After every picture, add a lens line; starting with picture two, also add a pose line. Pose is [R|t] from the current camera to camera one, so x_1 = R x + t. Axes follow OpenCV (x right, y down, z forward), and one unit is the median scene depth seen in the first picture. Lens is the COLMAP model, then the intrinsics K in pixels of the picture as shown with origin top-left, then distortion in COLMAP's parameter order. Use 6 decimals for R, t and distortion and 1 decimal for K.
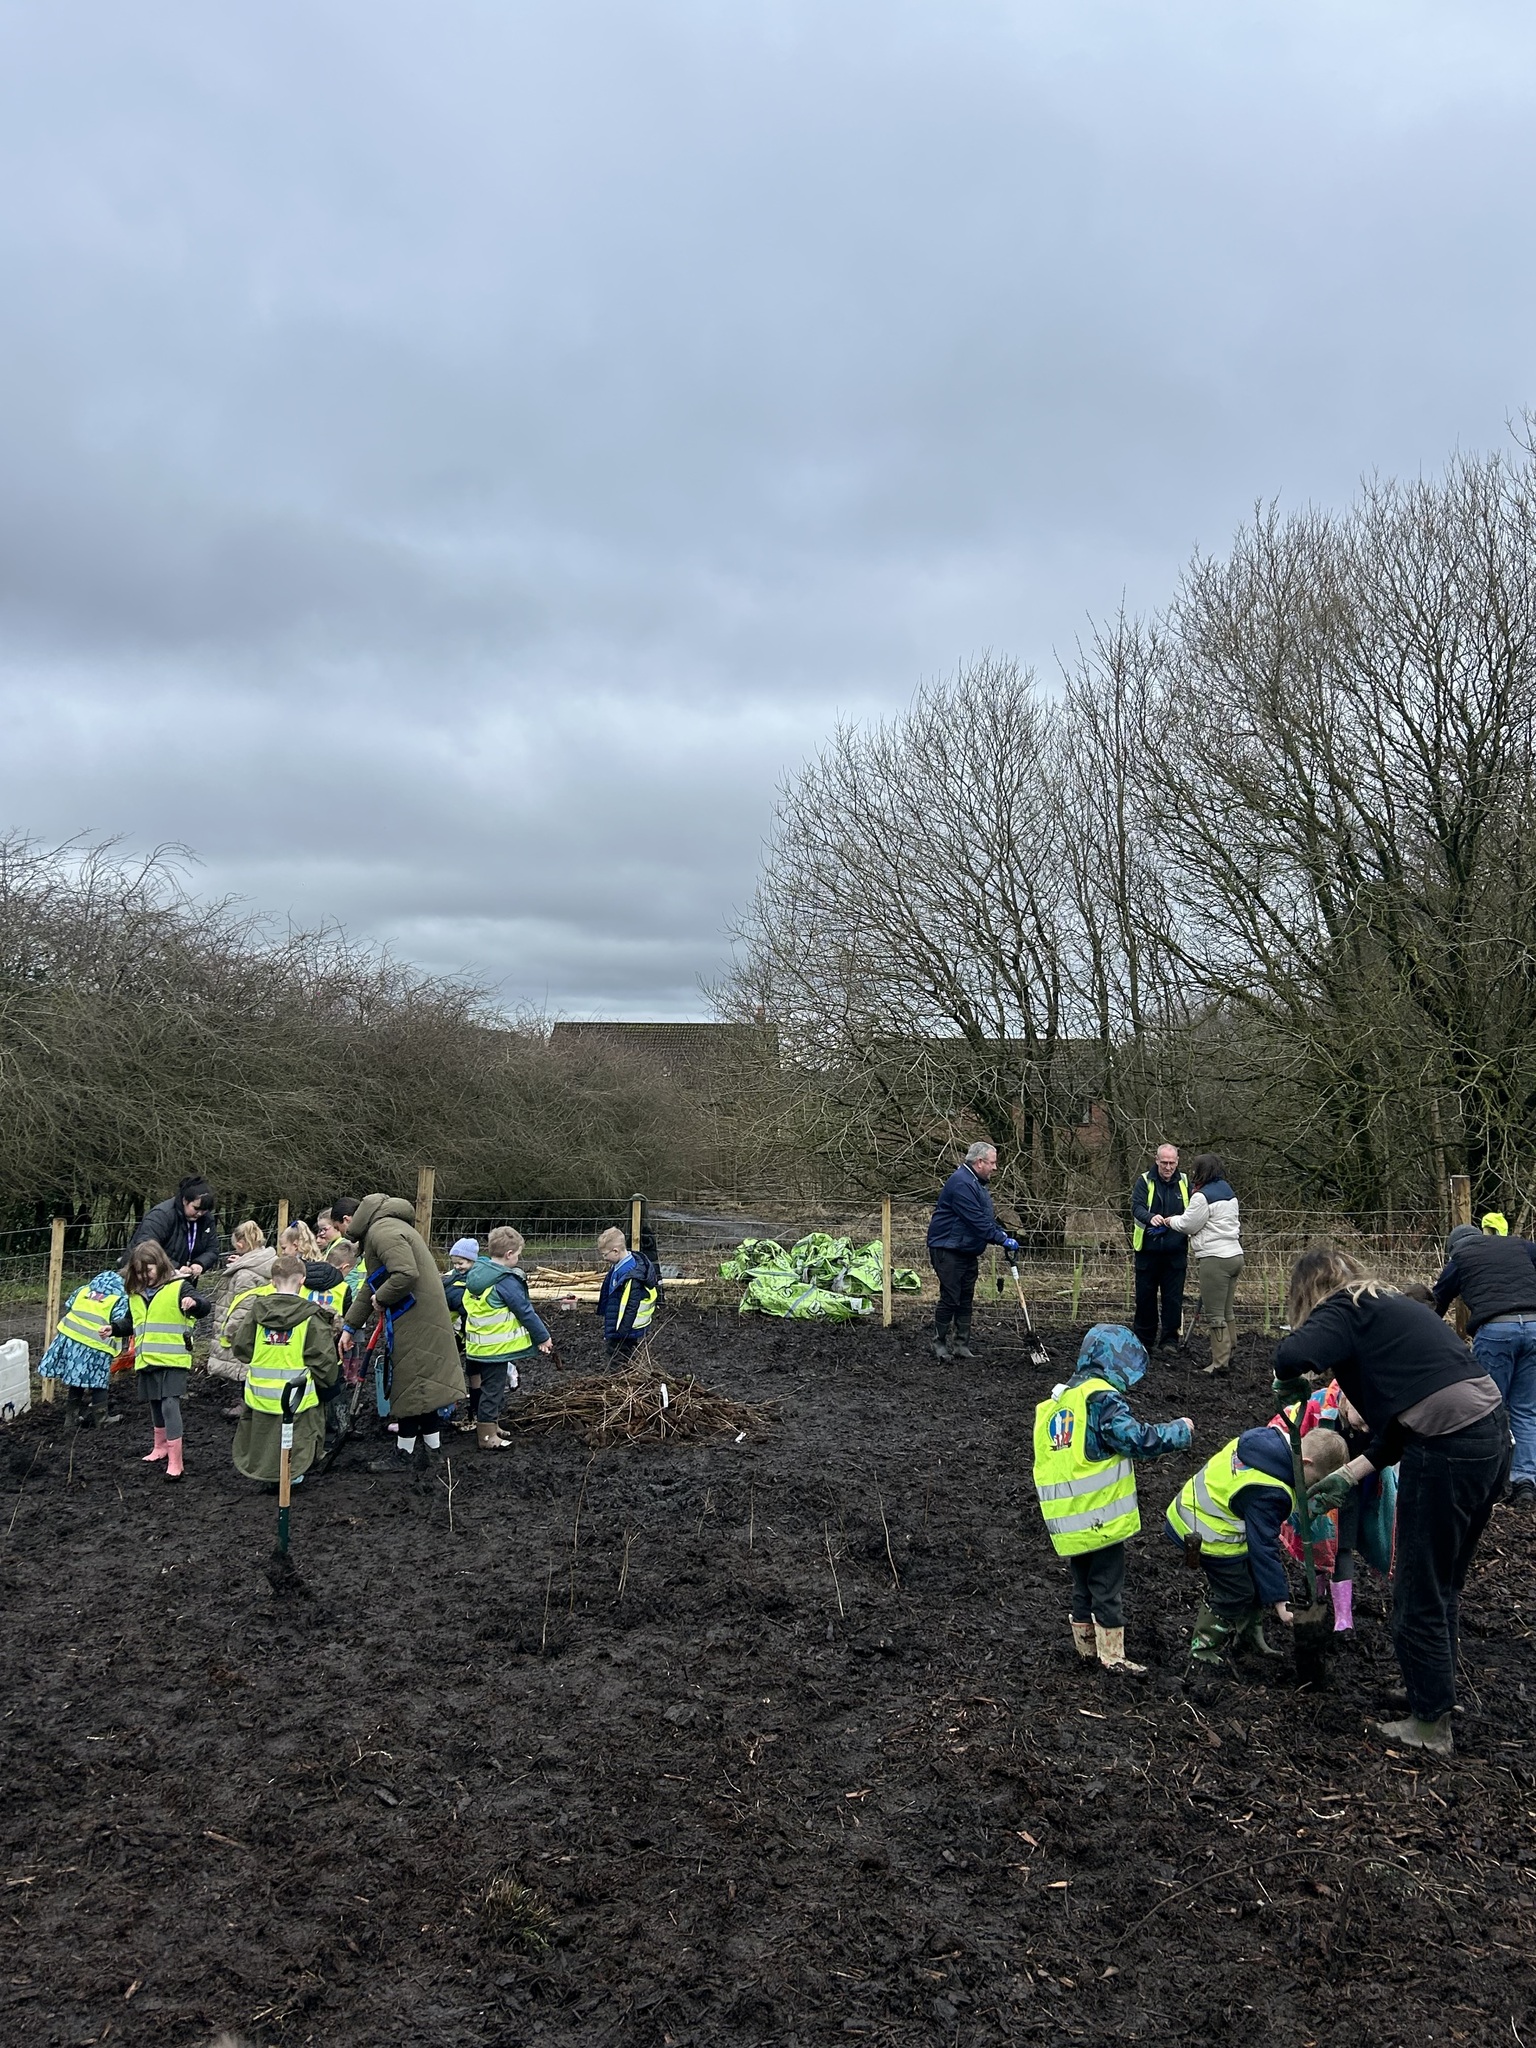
lens RADIAL K [[1786.8, 0, 770.2], [0, 1786.8, 1020.1], [0, 0, 1]] dist [0.002172, 0.000351]
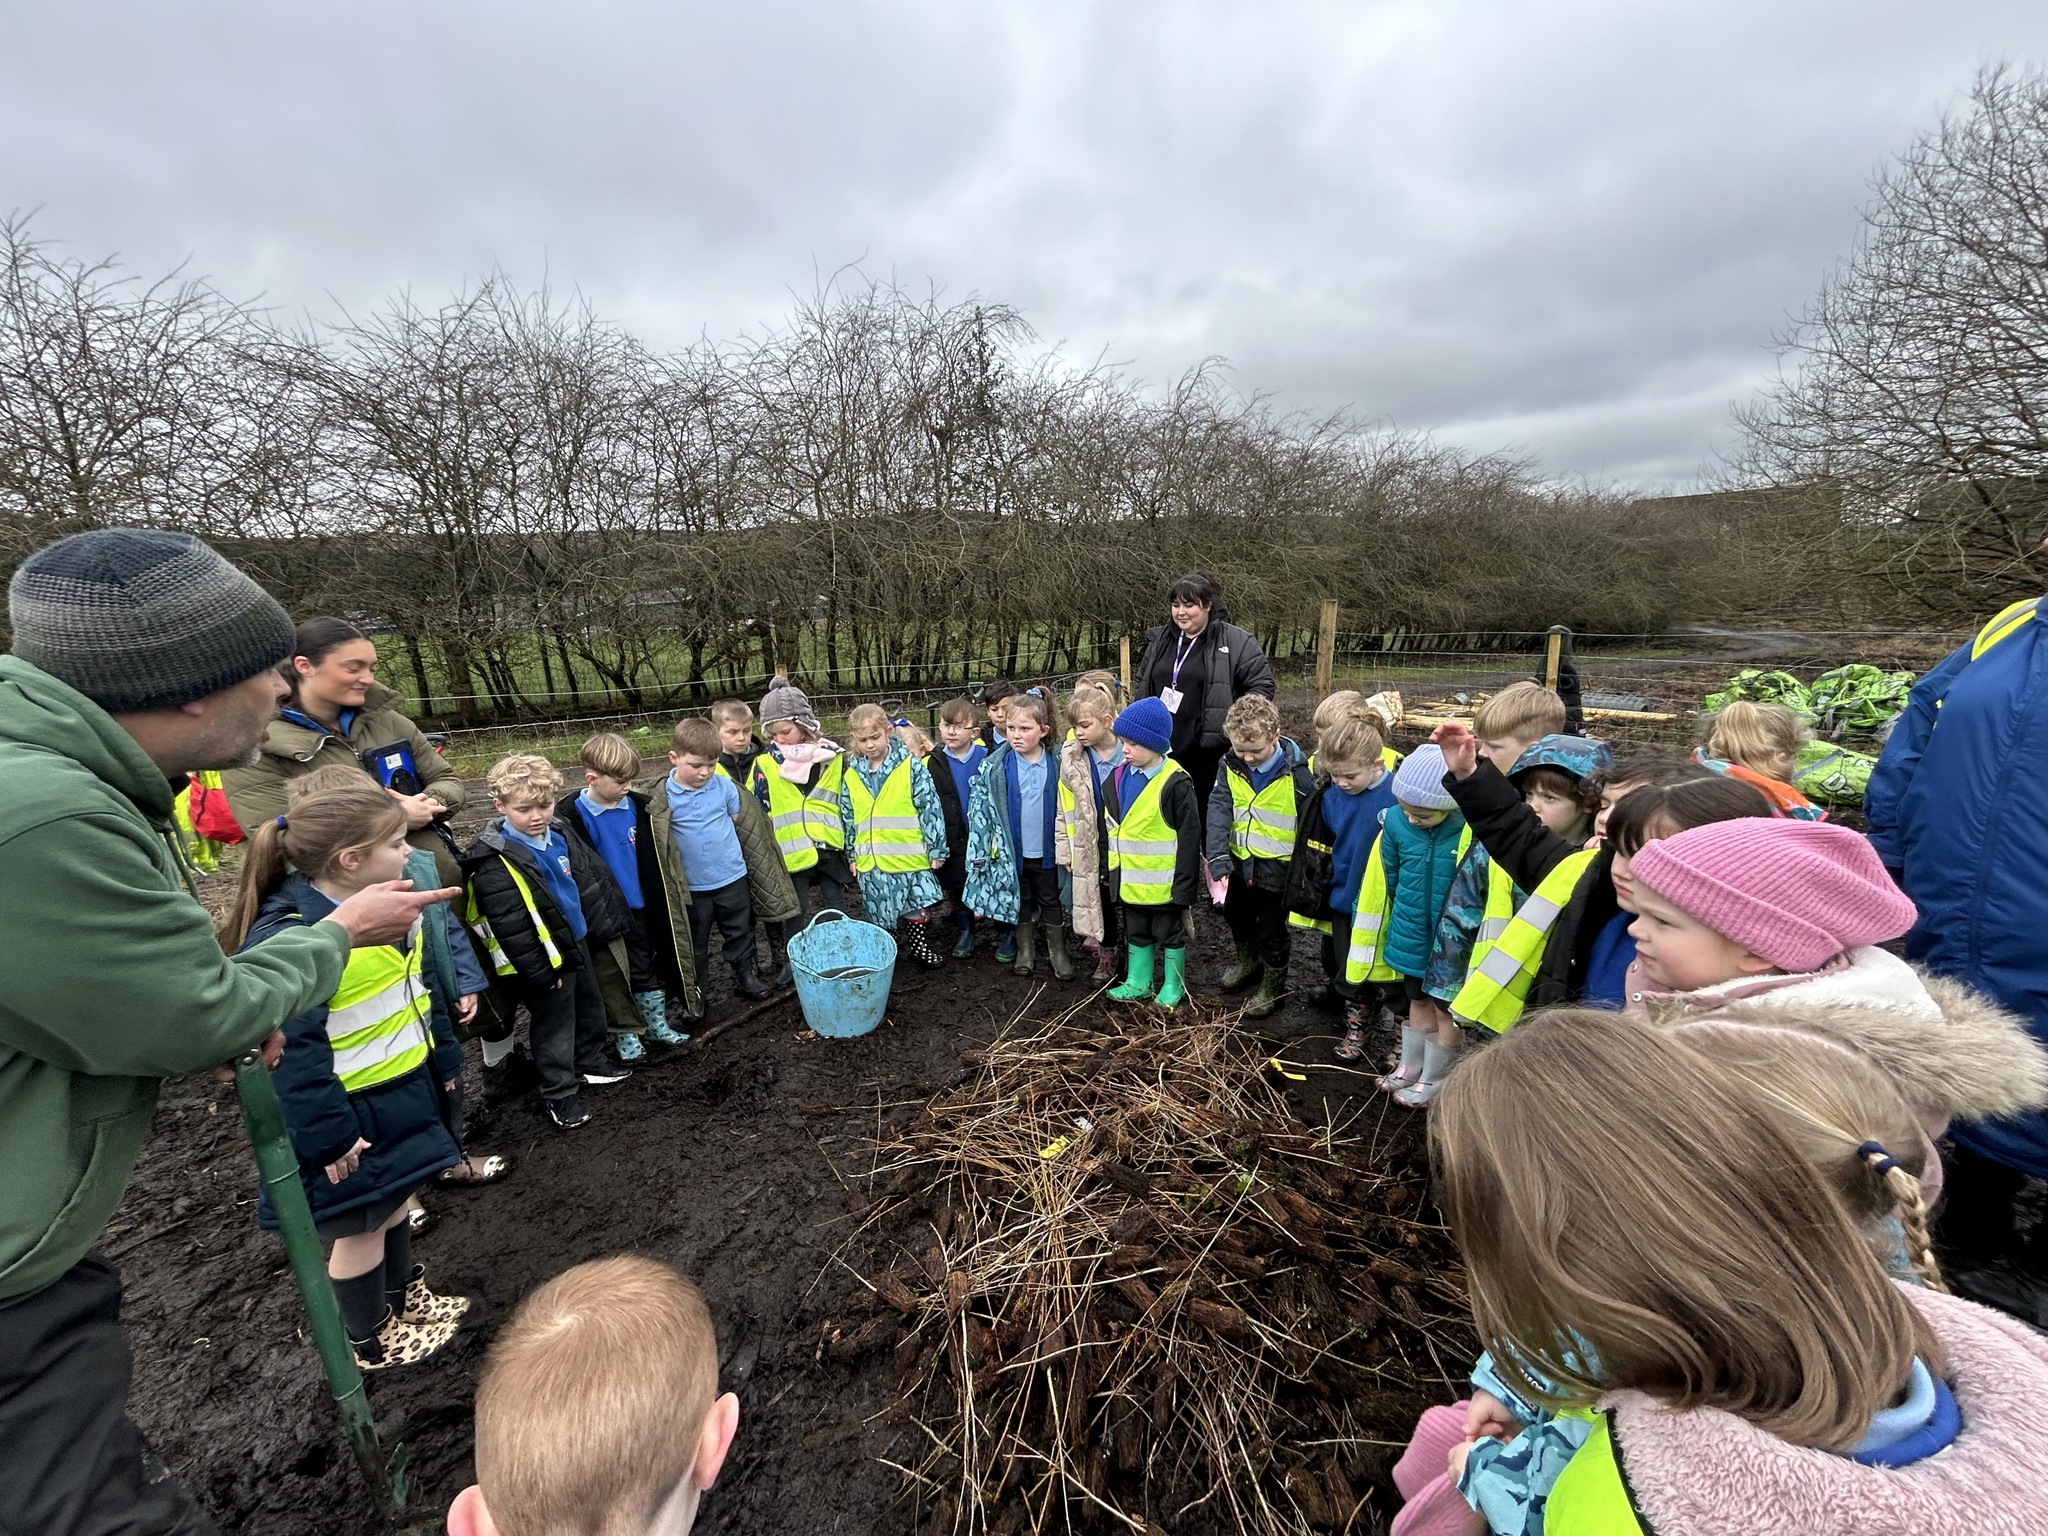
lens RADIAL K [[823.9, 0, 1017.1], [0, 823.9, 766.3], [0, 0, 1]] dist [-0.003861, 0.000014]
pose [[0.721405, 0.102462, -0.684891, 0.010481], [0.085468, 0.968260, 0.234879, 0.041208], [0.687219, -0.227979, 0.689751, 0.456008]]
